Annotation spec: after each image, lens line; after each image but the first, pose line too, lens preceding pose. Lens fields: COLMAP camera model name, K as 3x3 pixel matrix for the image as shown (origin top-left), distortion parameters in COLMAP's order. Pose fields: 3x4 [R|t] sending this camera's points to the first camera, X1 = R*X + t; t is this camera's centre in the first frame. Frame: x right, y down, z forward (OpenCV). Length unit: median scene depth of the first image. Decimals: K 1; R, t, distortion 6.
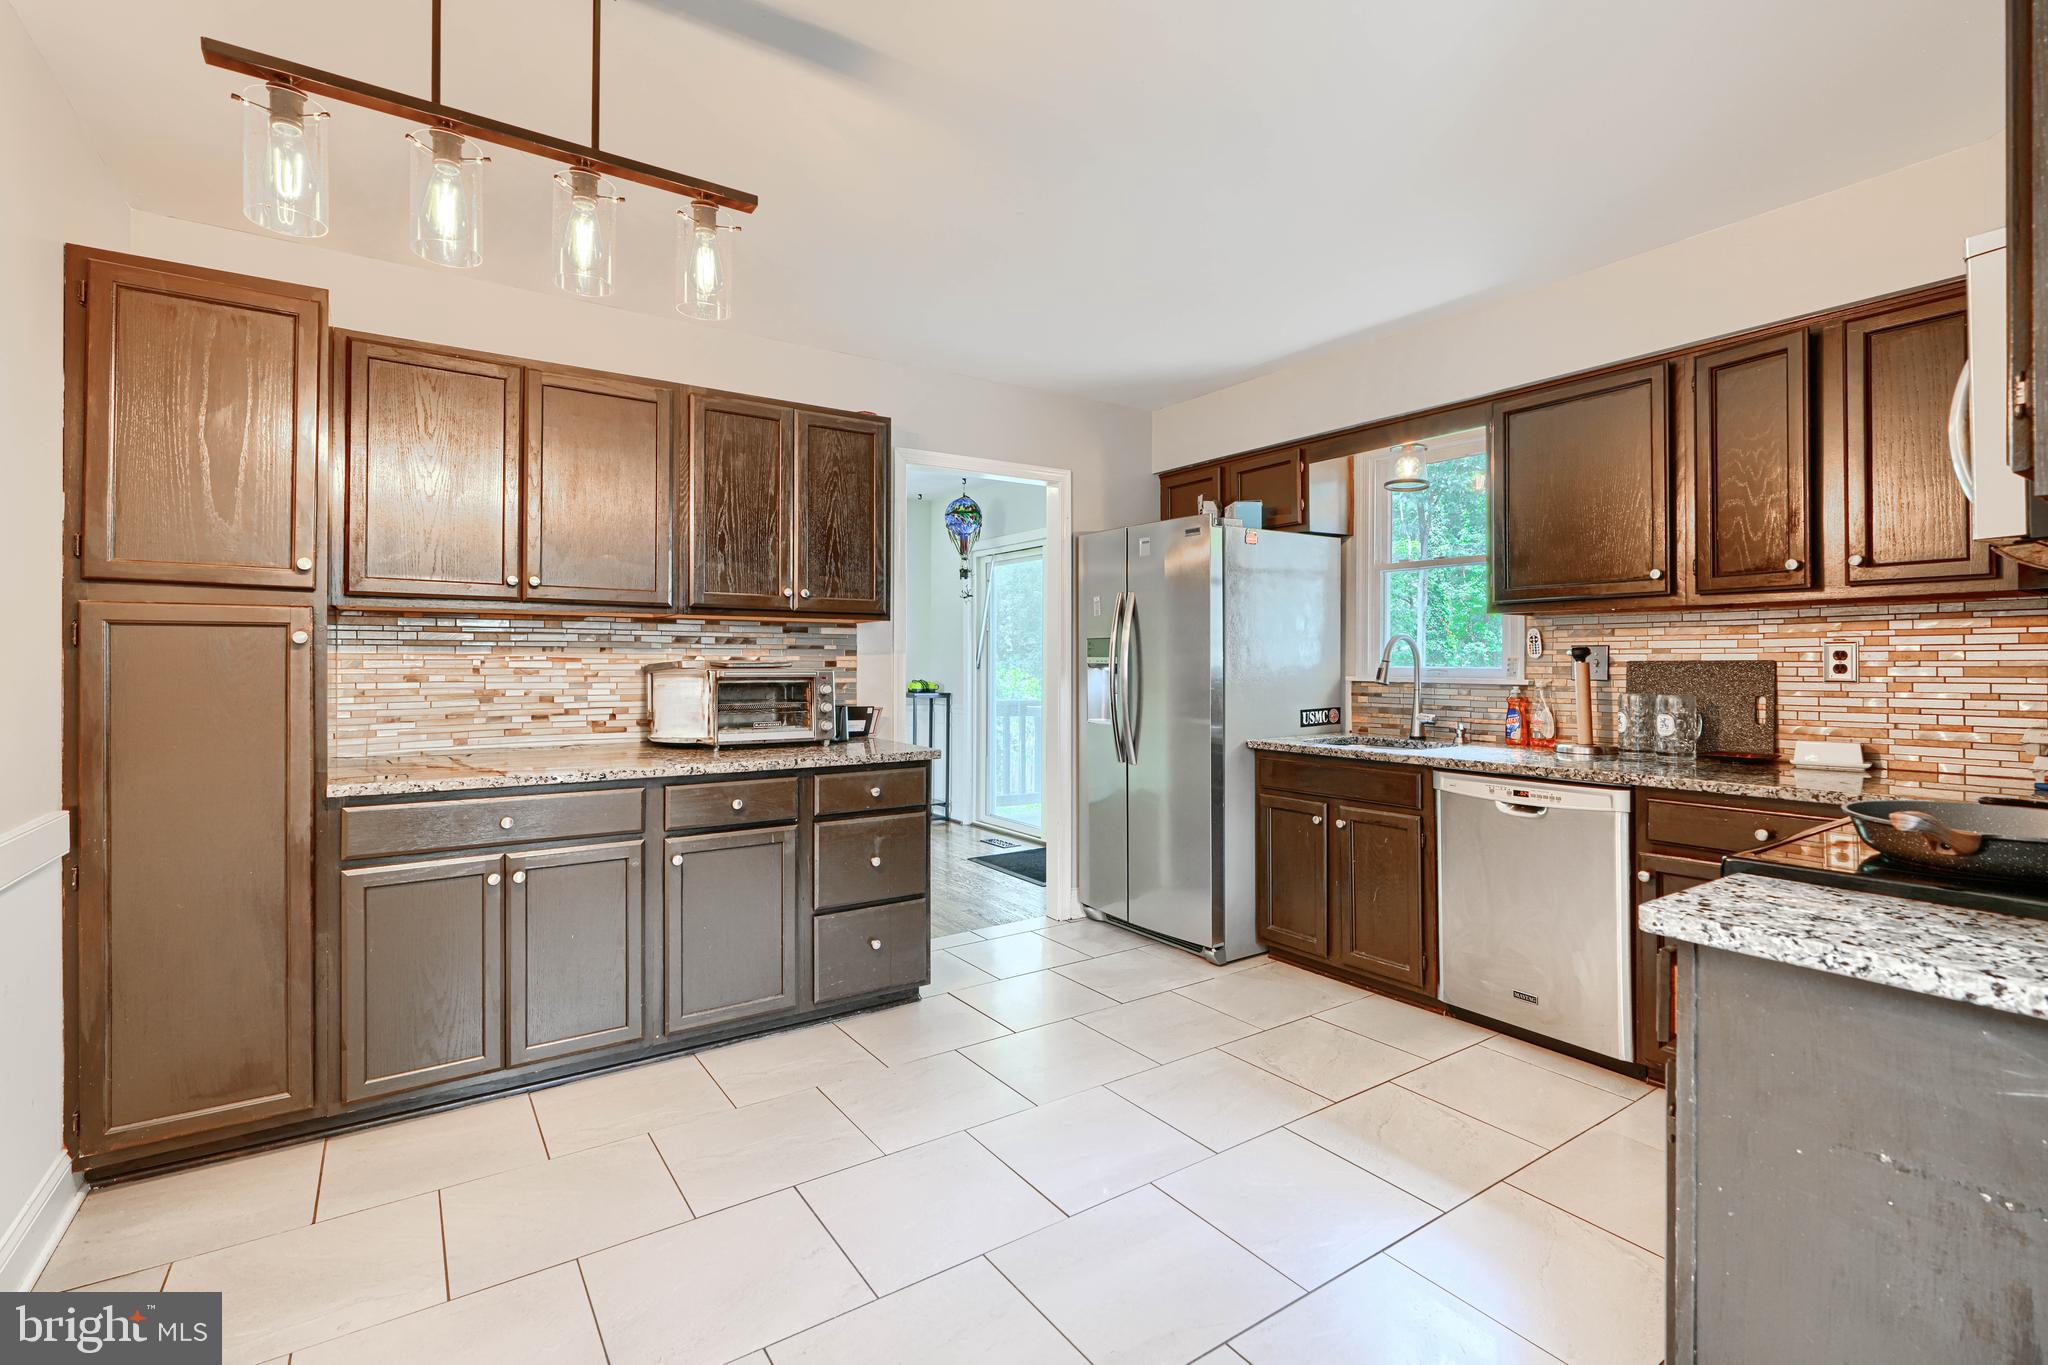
lens RADIAL K [[929.4, 0, 1025.3], [0, 929.4, 671.8], [0, 0, 1]] dist [-0.000133, -0.000236]
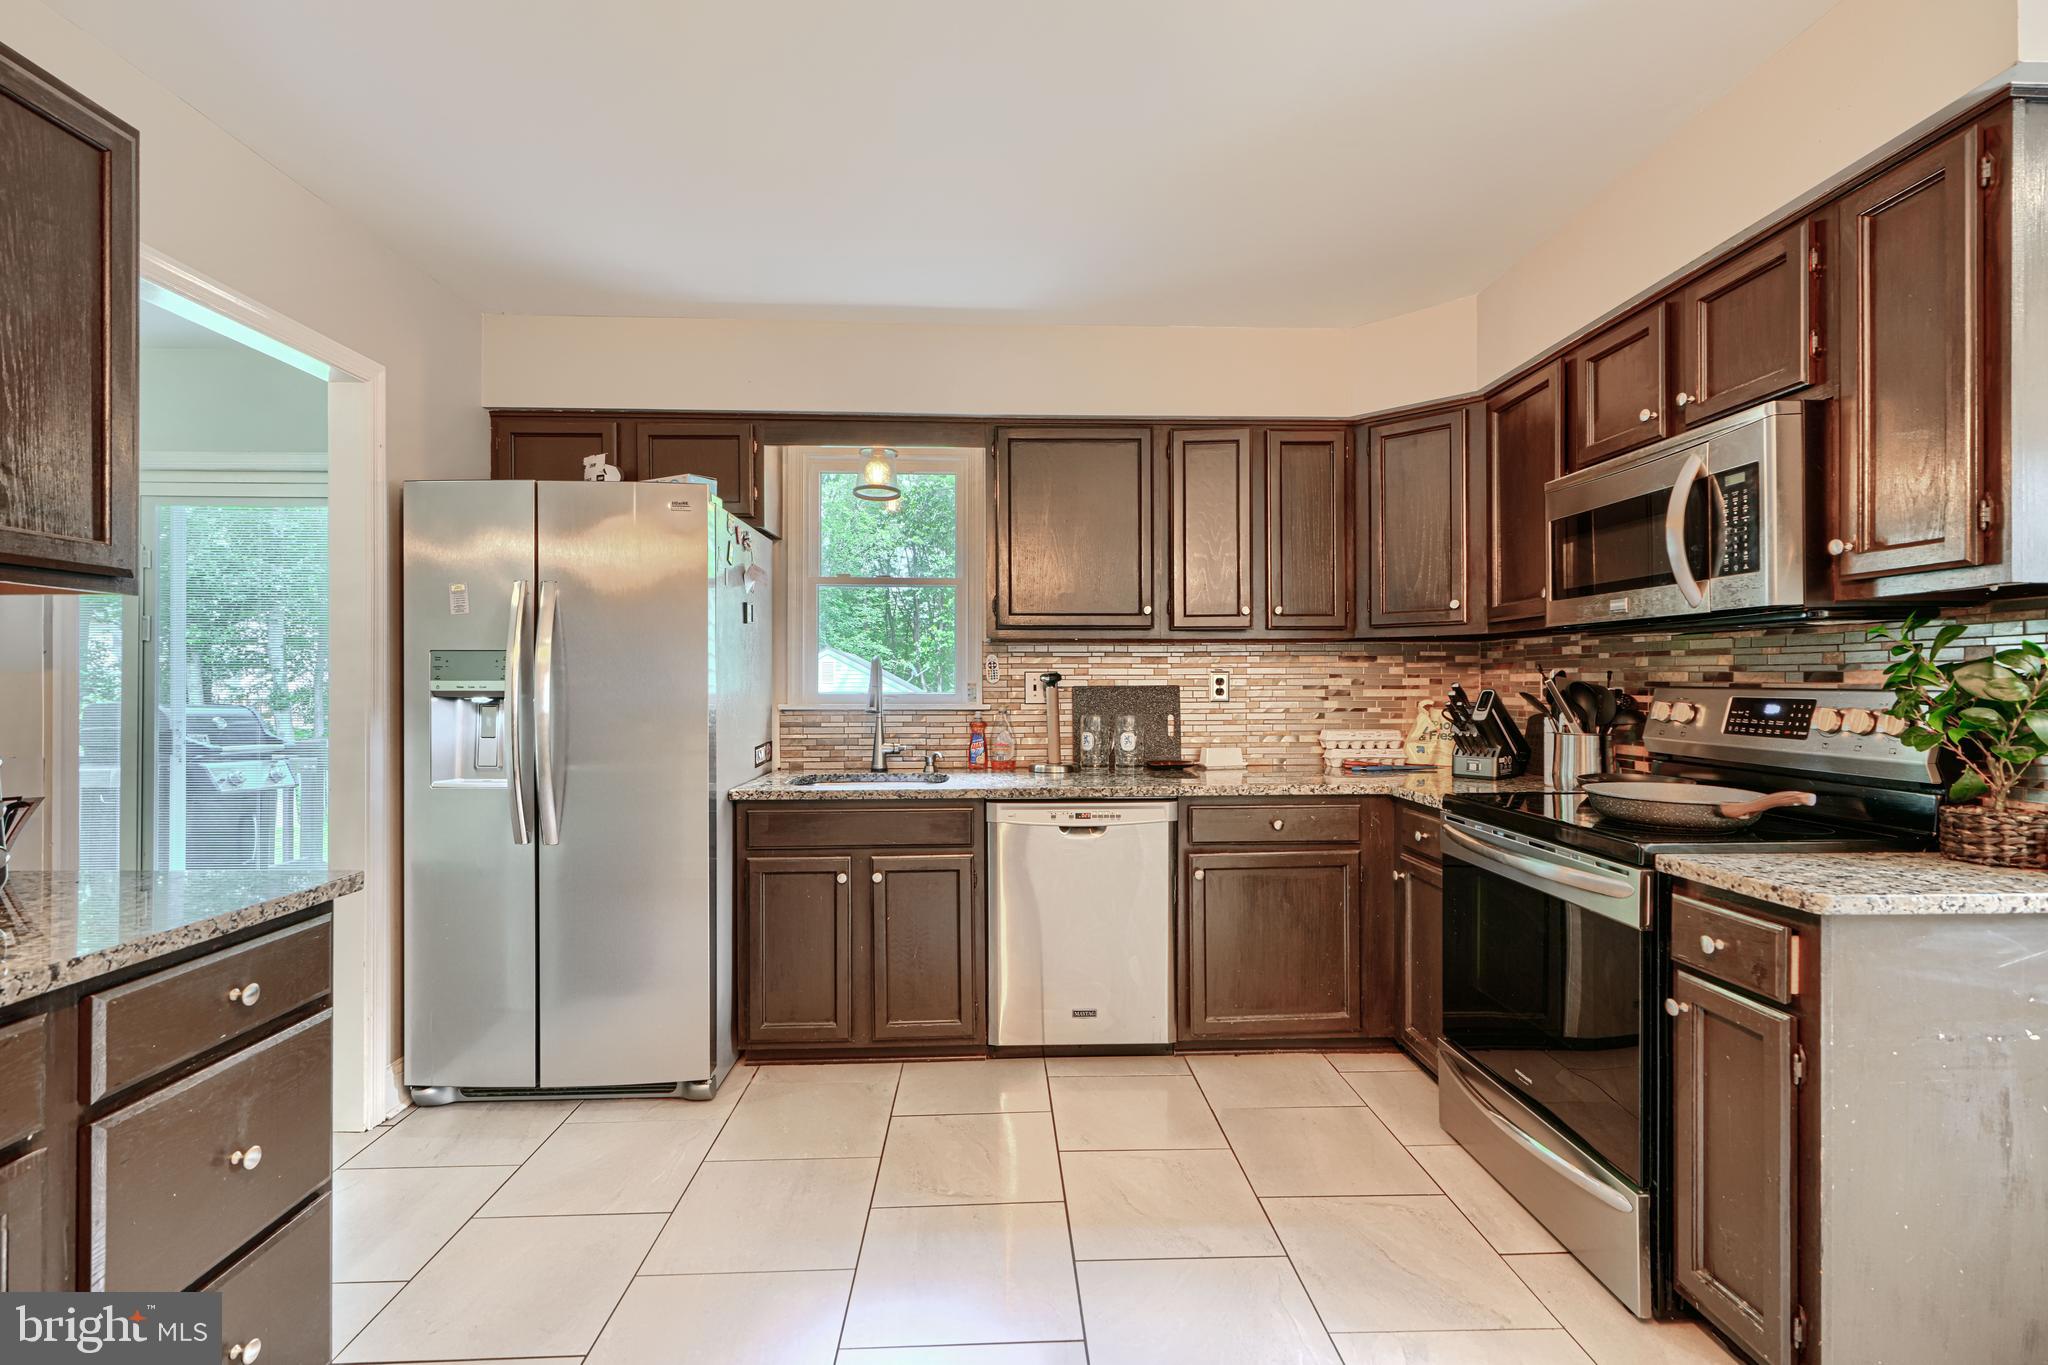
lens RADIAL K [[925.6, 0, 1029.4], [0, 925.6, 688.6], [0, 0, 1]] dist [0.000163, 0.000042]
pose [[0.526099, -0.003761, 0.850415, -0.331368], [0.009842, 0.999950, -0.001667, -0.007089], [-0.850366, 0.009247, 0.526110, 0.467216]]
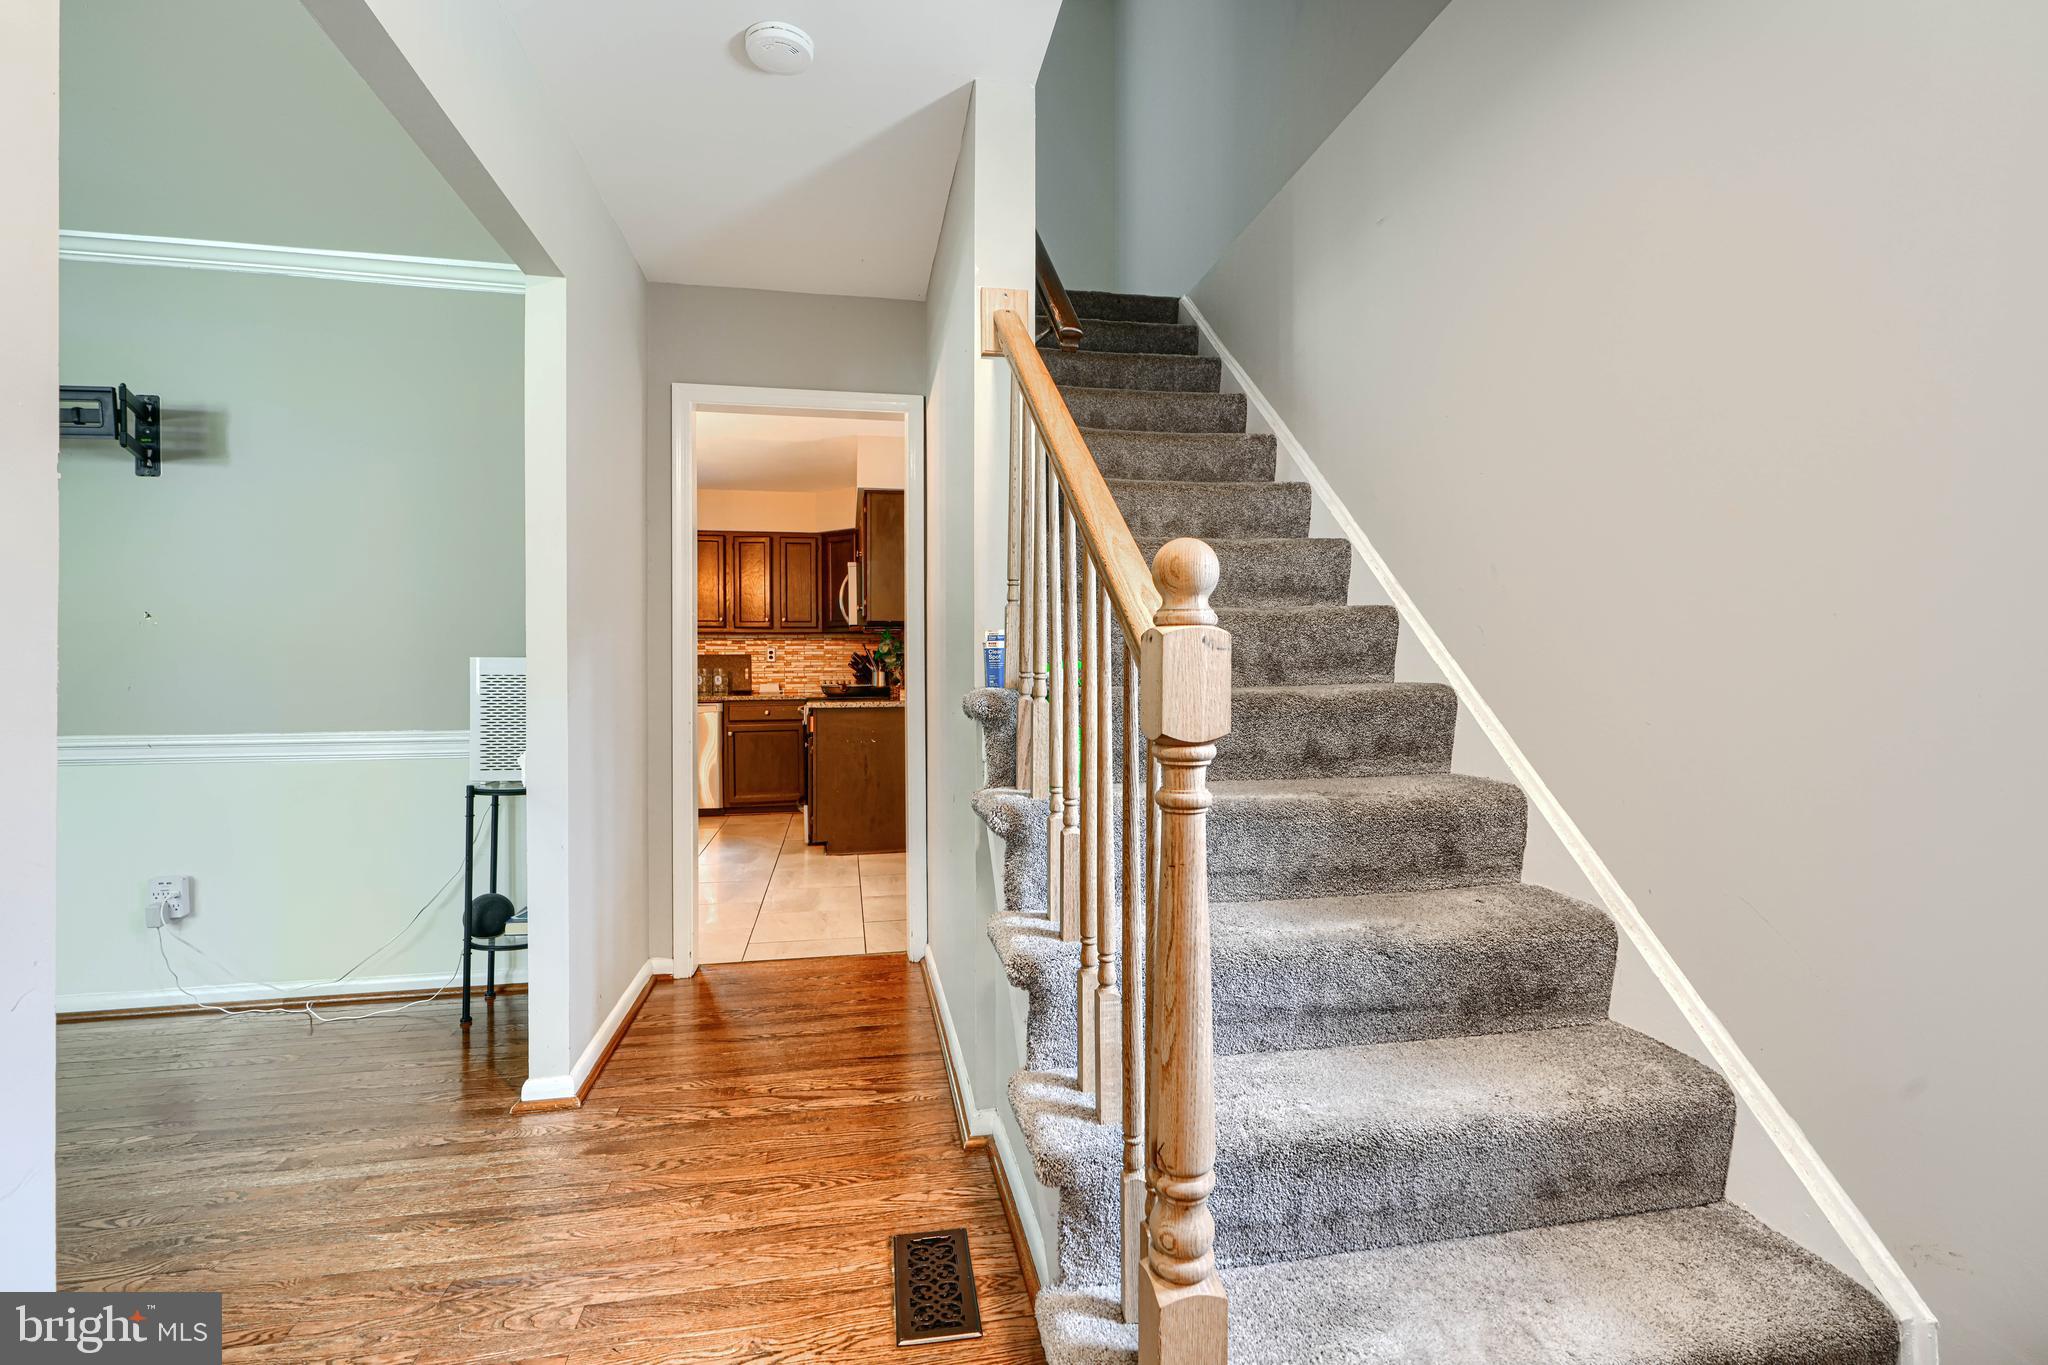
lens RADIAL K [[917.4, 0, 1013.2], [0, 917.4, 677.5], [0, 0, 1]] dist [0.005319, 0.000492]
pose [[0.407451, -0.003272, 0.913221, -1.139398], [0.009301, 0.999957, -0.000567, 0.055836], [-0.913180, 0.008725, 0.407464, -0.662243]]
